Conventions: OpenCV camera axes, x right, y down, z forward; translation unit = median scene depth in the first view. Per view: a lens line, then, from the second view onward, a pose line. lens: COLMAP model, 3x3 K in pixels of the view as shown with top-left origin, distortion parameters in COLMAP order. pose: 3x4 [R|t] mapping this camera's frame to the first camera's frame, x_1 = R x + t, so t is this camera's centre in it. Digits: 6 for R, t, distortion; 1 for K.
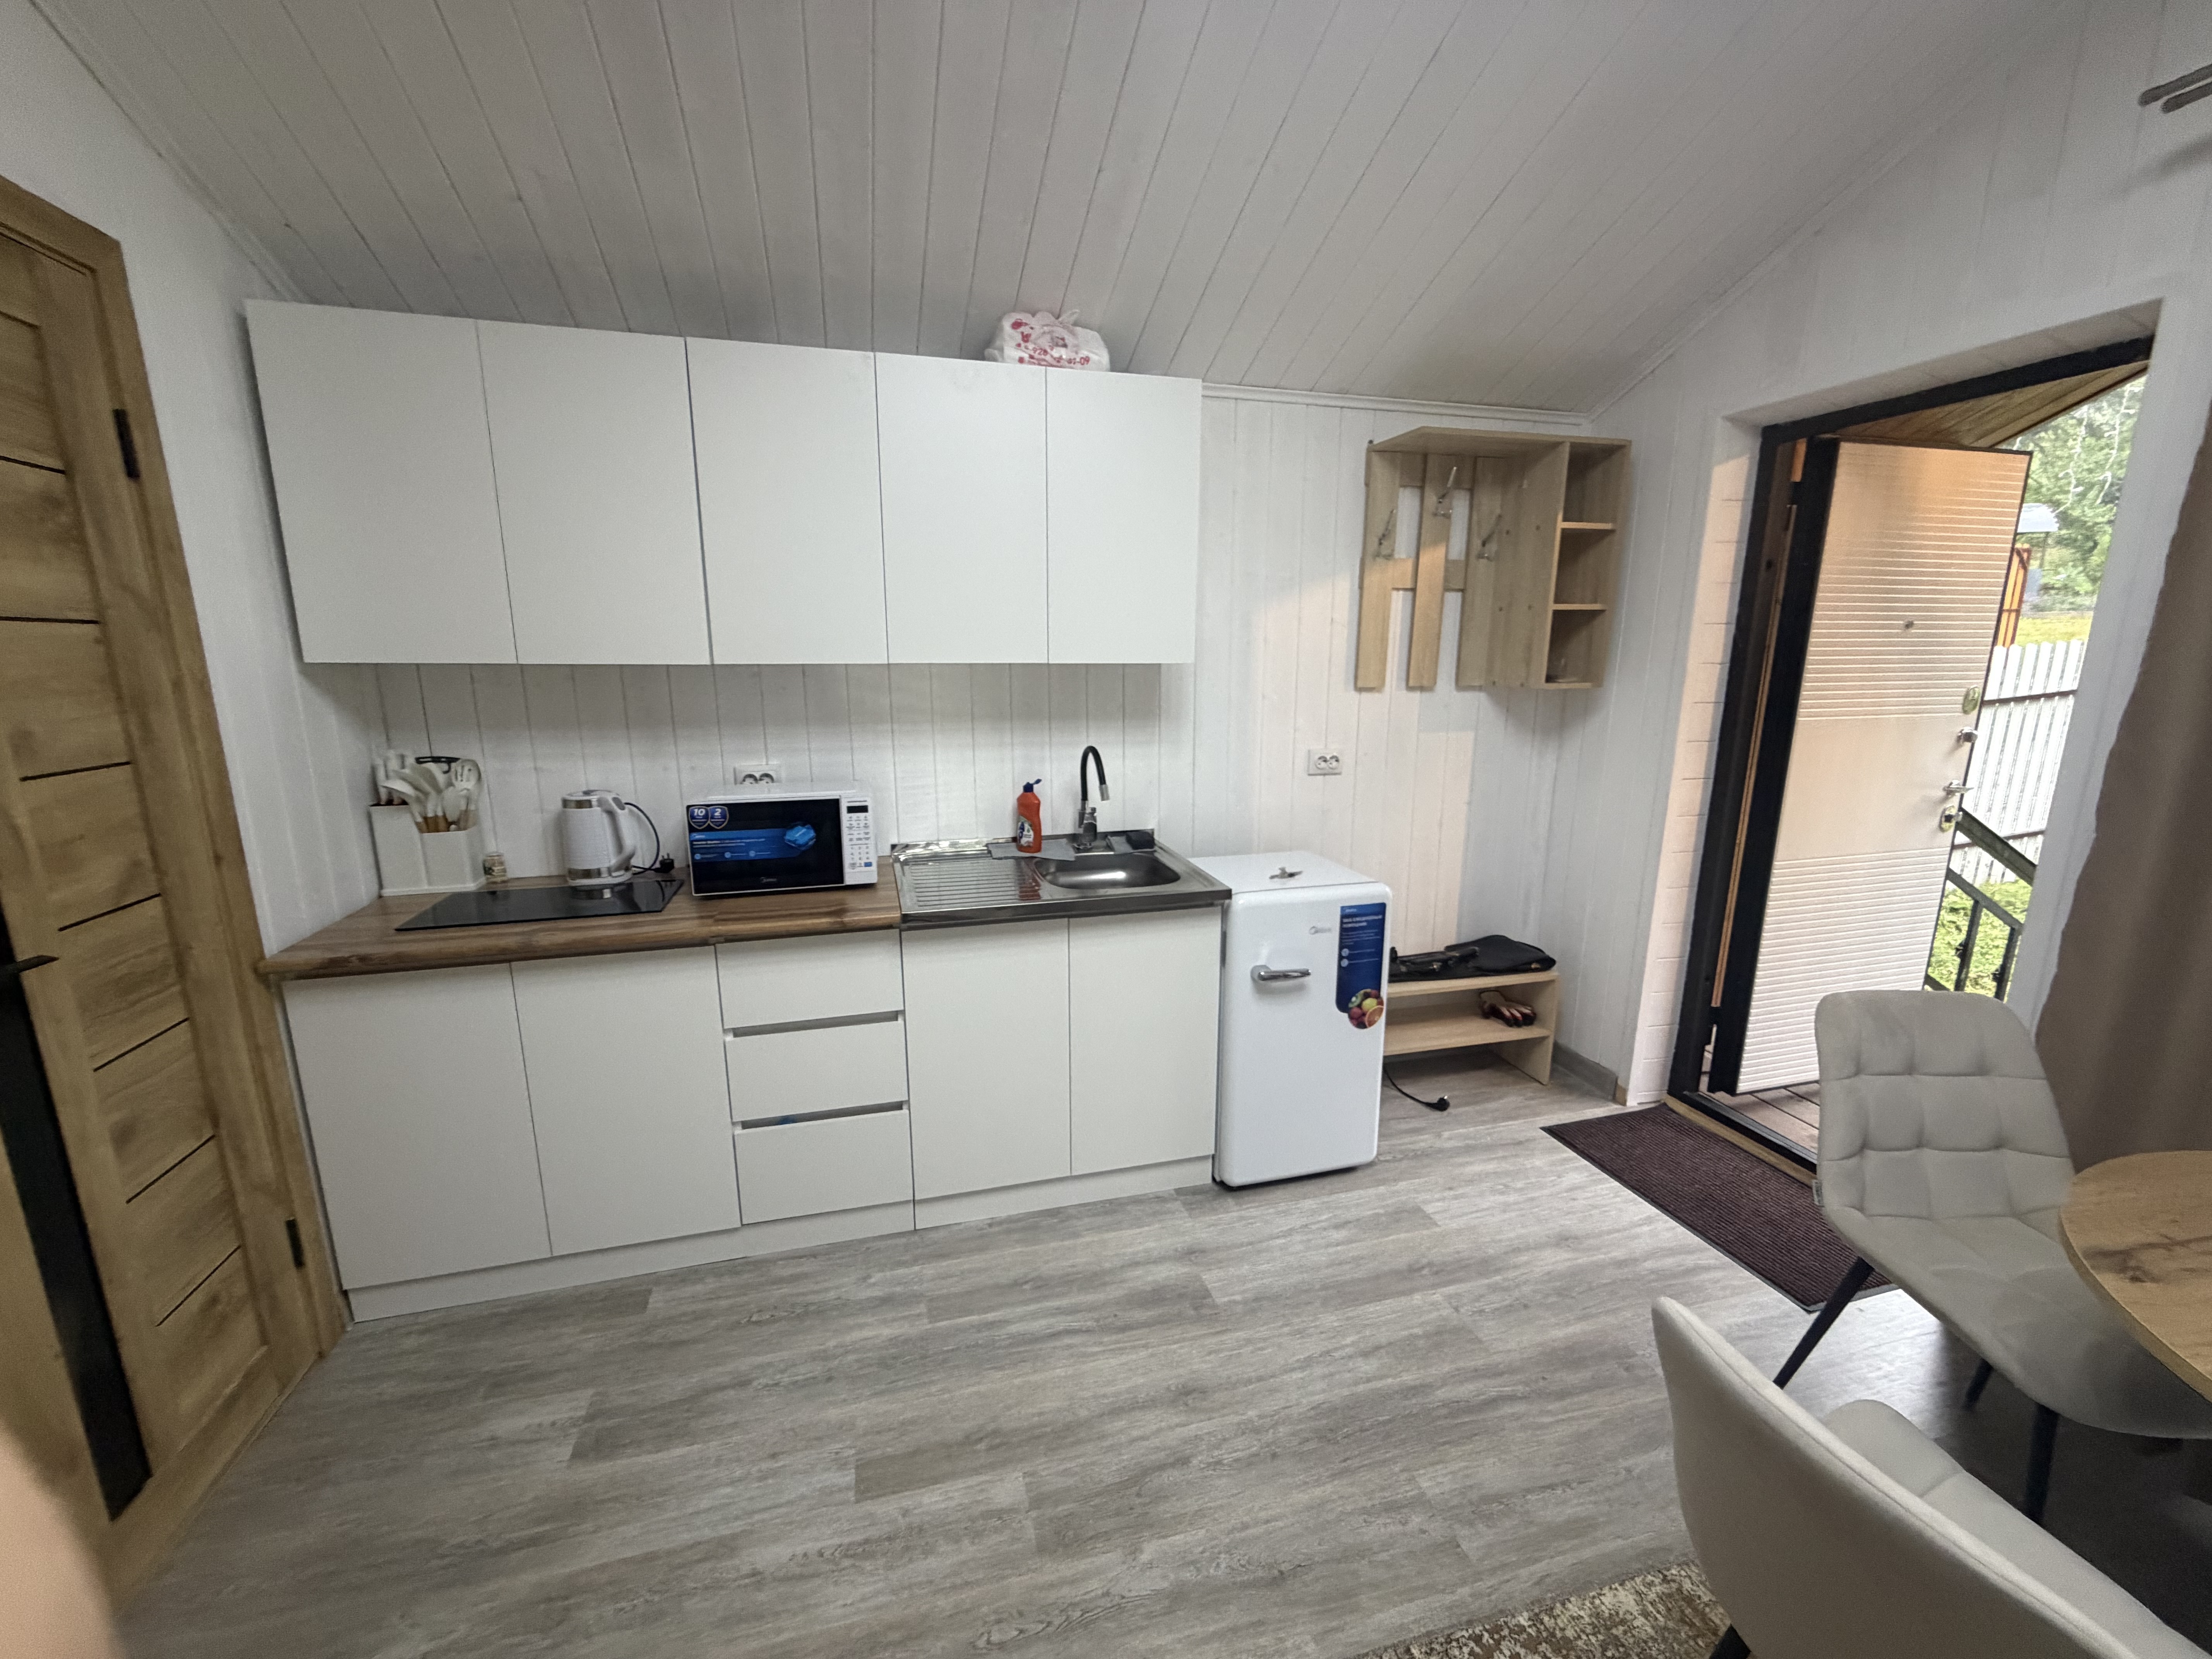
lens RADIAL K [[880.6, 0, 1100.0], [0, 880.6, 829.5], [0, 0, 1]] dist [0.002097, -0.000289]
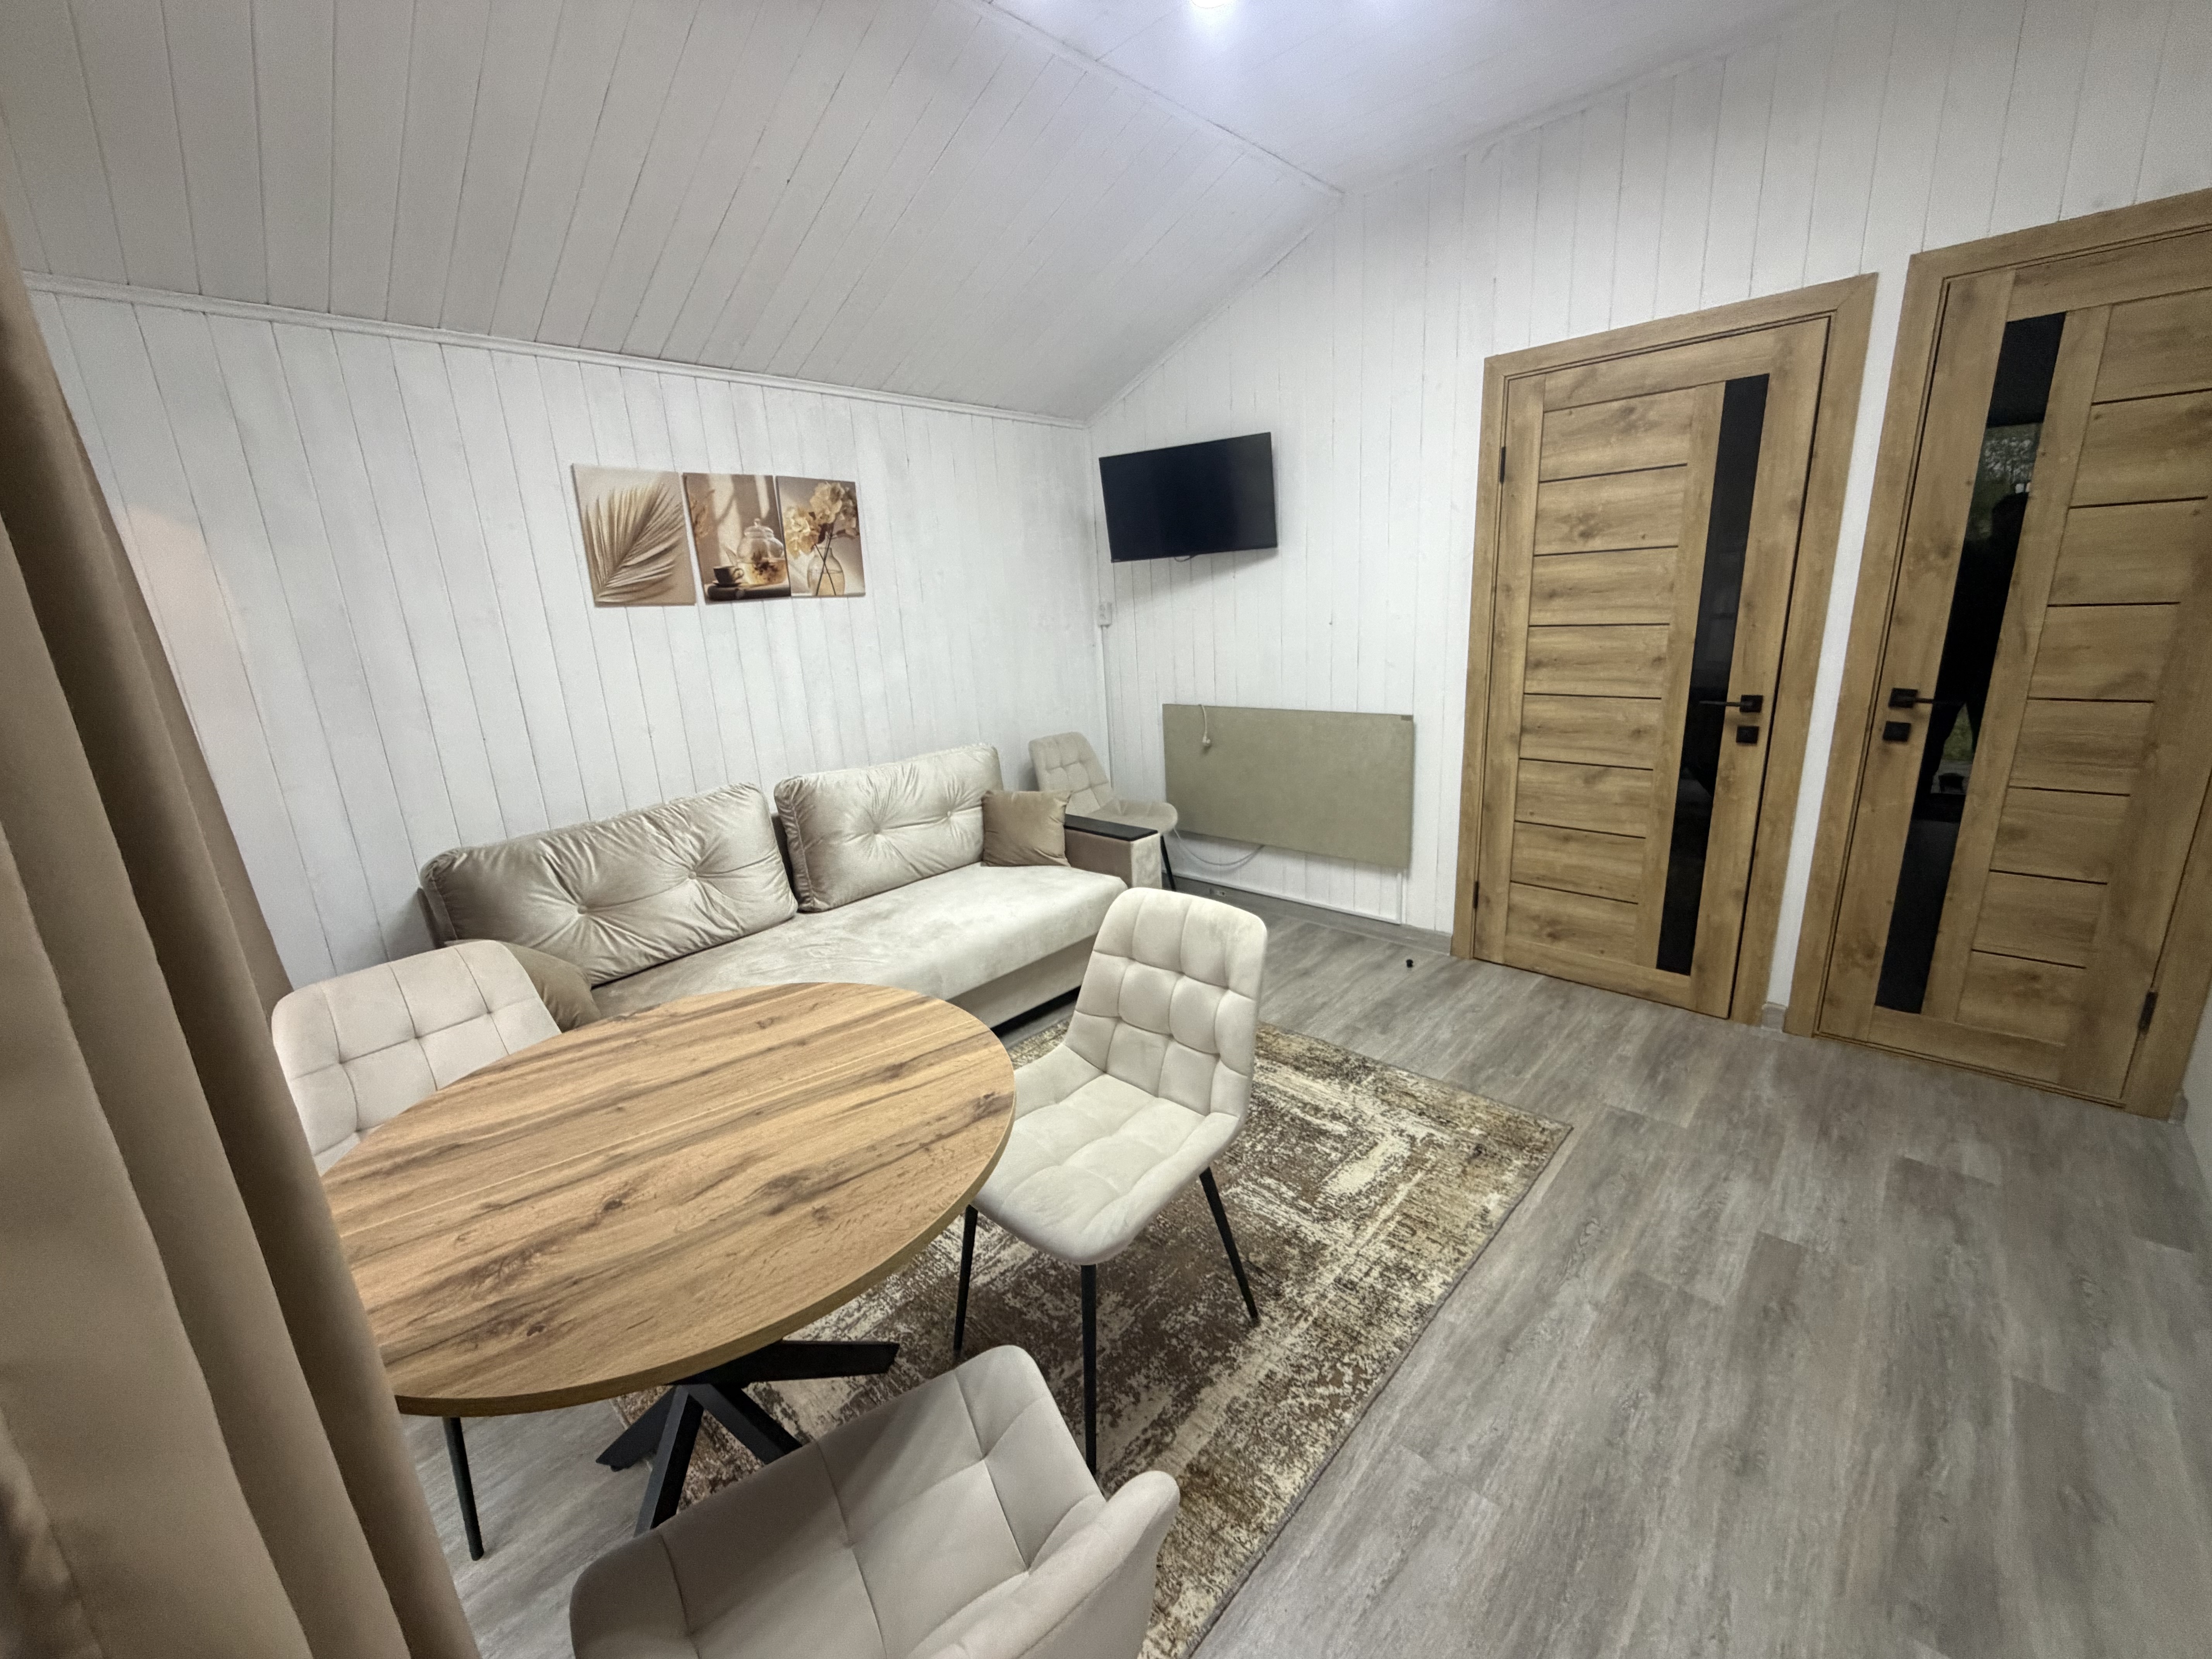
lens RADIAL K [[880.6, 0, 1096.4], [0, 880.6, 834.5], [0, 0, 1]] dist [0.002097, -0.000289]
pose [[-0.851347, 0.180765, -0.492476, 1.108112], [-0.053692, 0.903805, 0.424562, -0.249522], [0.521848, 0.387892, -0.759746, 1.311737]]
